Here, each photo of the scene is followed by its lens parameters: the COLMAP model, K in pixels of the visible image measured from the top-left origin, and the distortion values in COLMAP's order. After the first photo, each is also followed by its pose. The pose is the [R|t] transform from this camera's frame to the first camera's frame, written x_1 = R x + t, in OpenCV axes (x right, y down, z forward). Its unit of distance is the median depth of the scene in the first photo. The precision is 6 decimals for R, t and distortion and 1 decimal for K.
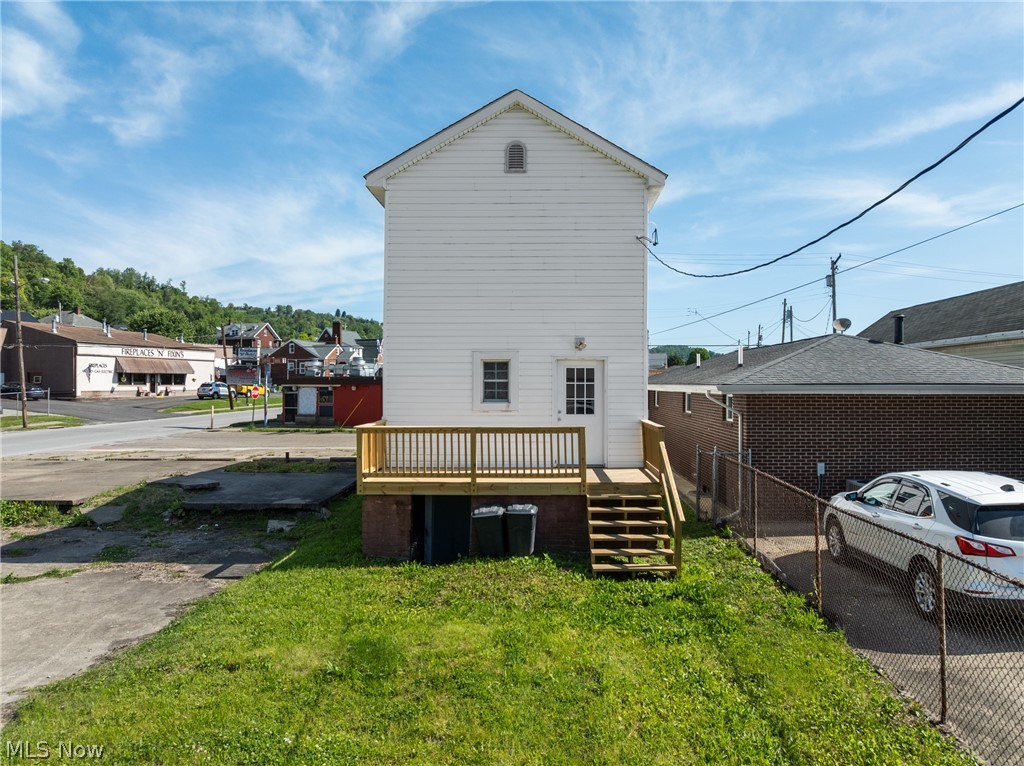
lens RADIAL K [[726.4, 0, 512.3], [0, 726.4, 383.6], [0, 0, 1]] dist [-0.047172, 0.007492]
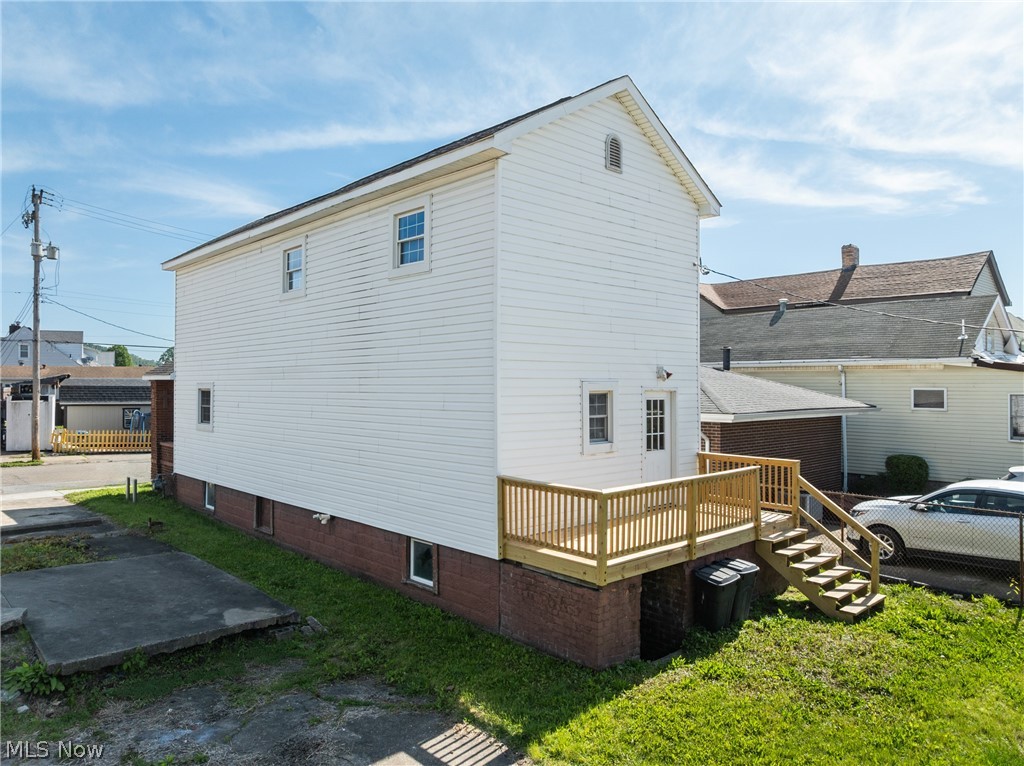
lens RADIAL K [[726.4, 0, 512.6], [0, 726.4, 381.7], [0, 0, 1]] dist [-0.047172, 0.007492]
pose [[0.705857, 0.003514, 0.708346, -0.680815], [-0.002128, 0.999994, -0.002841, -0.041282], [-0.708351, 0.000498, 0.705860, 0.484241]]
